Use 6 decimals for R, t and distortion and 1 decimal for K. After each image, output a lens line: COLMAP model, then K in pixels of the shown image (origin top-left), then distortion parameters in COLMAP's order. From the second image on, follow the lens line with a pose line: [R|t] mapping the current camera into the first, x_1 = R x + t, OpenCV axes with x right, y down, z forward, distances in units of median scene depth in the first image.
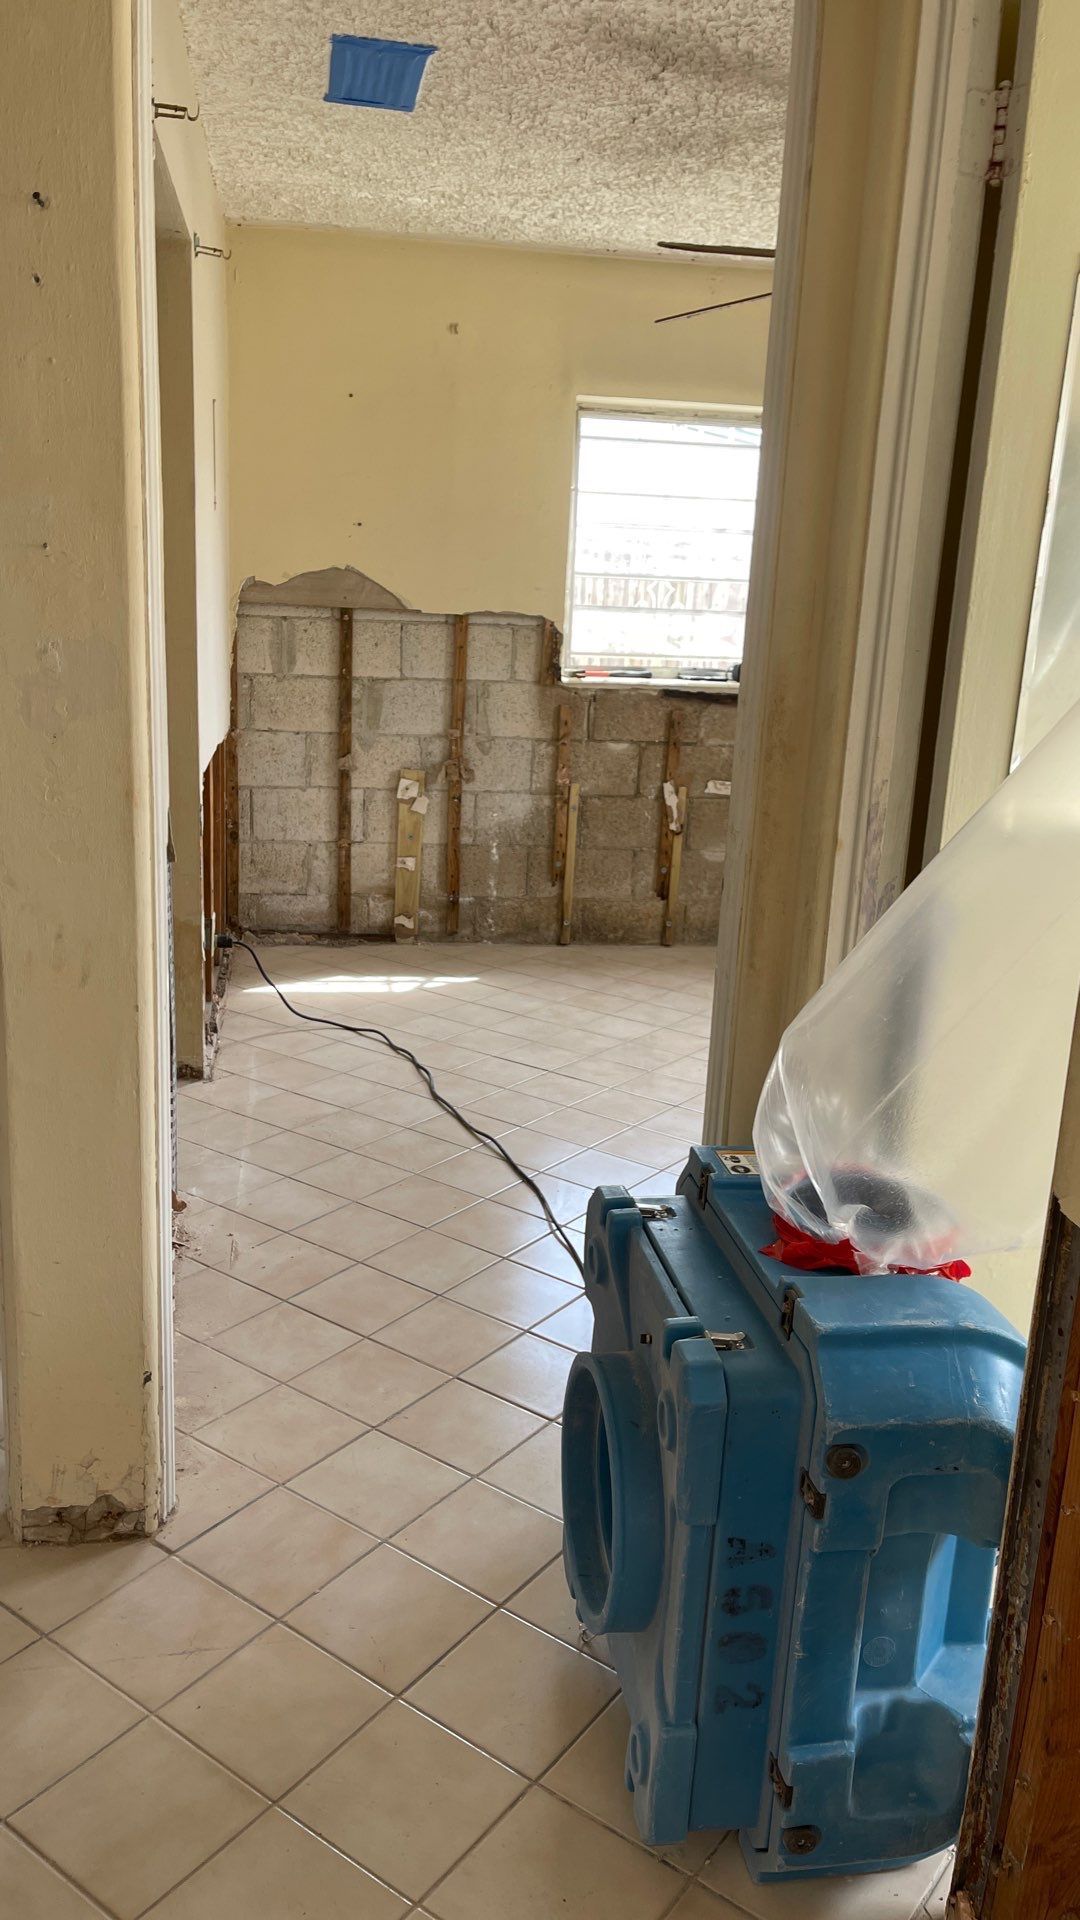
lens RADIAL K [[1447.6, 0, 522.9], [0, 1447.6, 964.6], [0, 0, 1]] dist [0.062284, -0.092305]
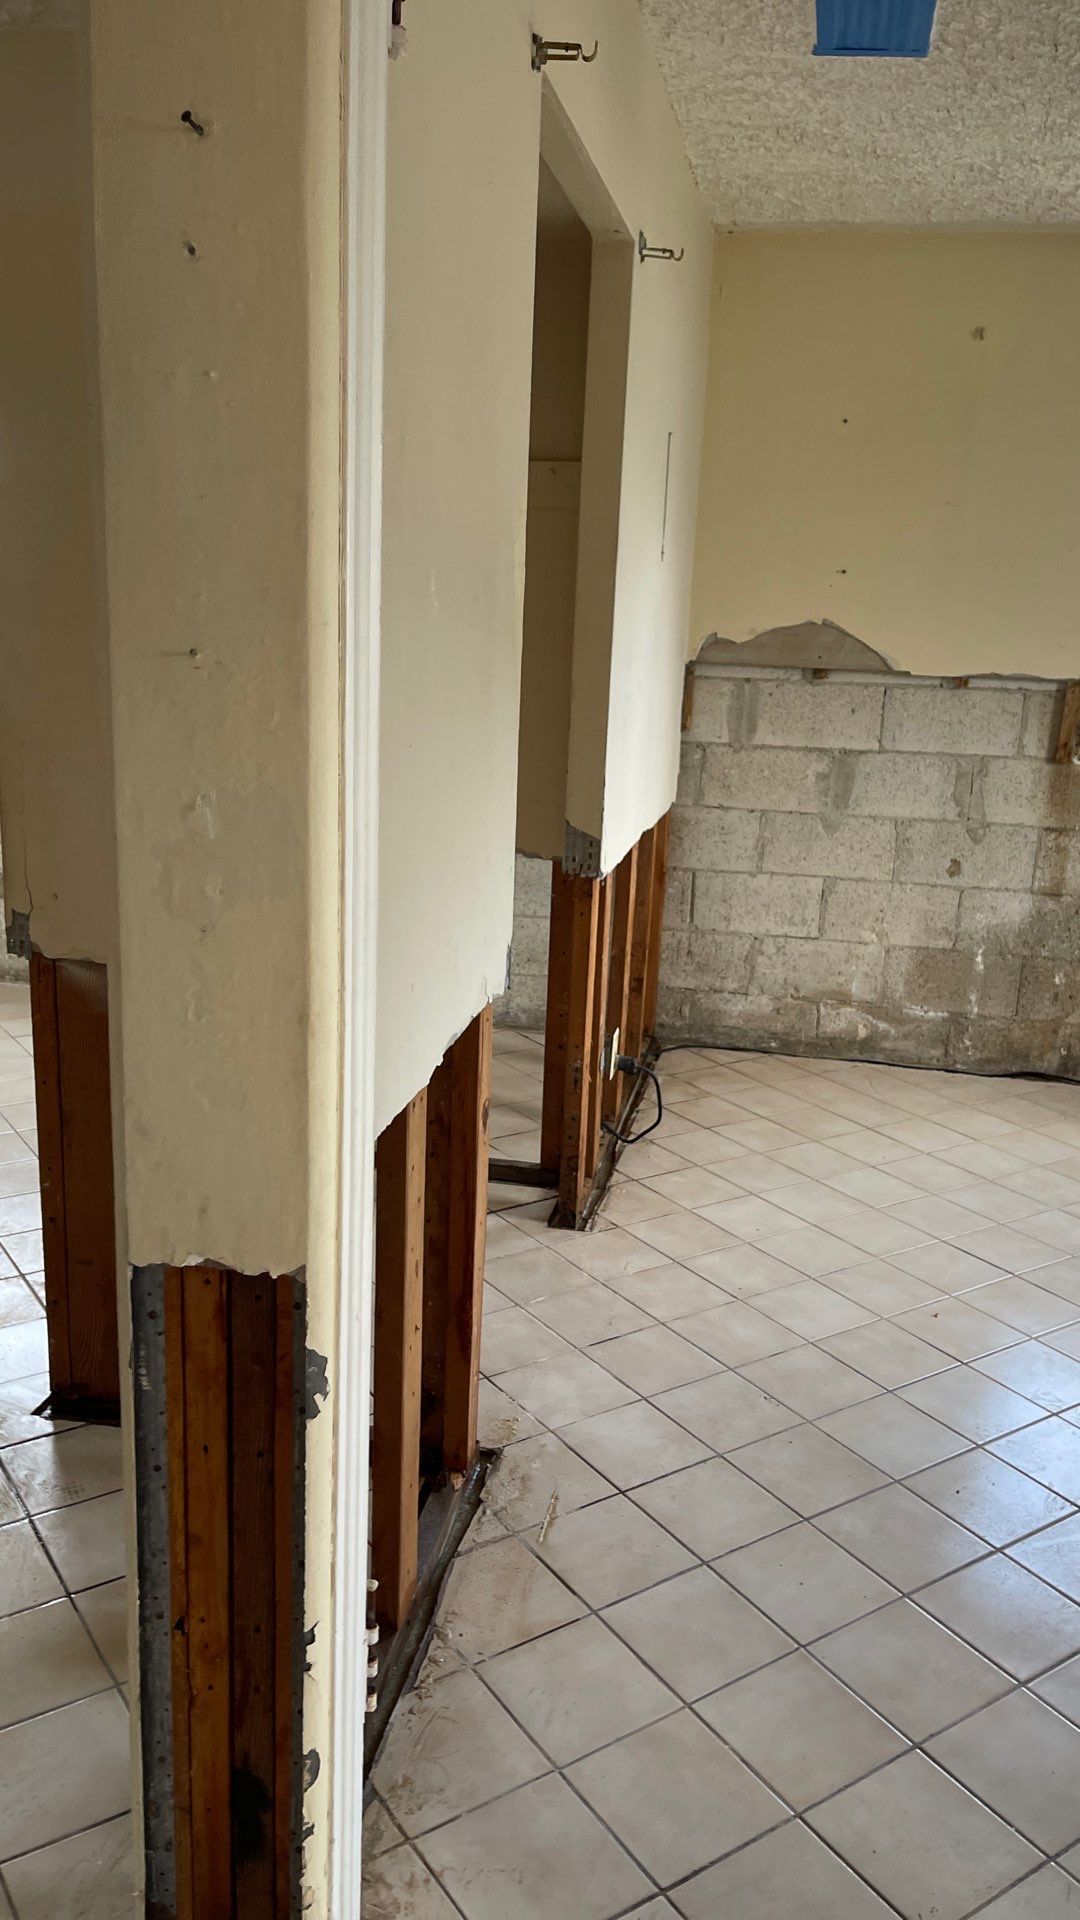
lens RADIAL K [[1447.6, 0, 533.1], [0, 1447.6, 974.9], [0, 0, 1]] dist [0.062284, -0.092305]
pose [[0.940825, 0.079432, -0.329452, 0.016070], [-0.084460, 0.996426, -0.000953, -0.050801], [0.328199, 0.028722, 0.944172, 0.142008]]
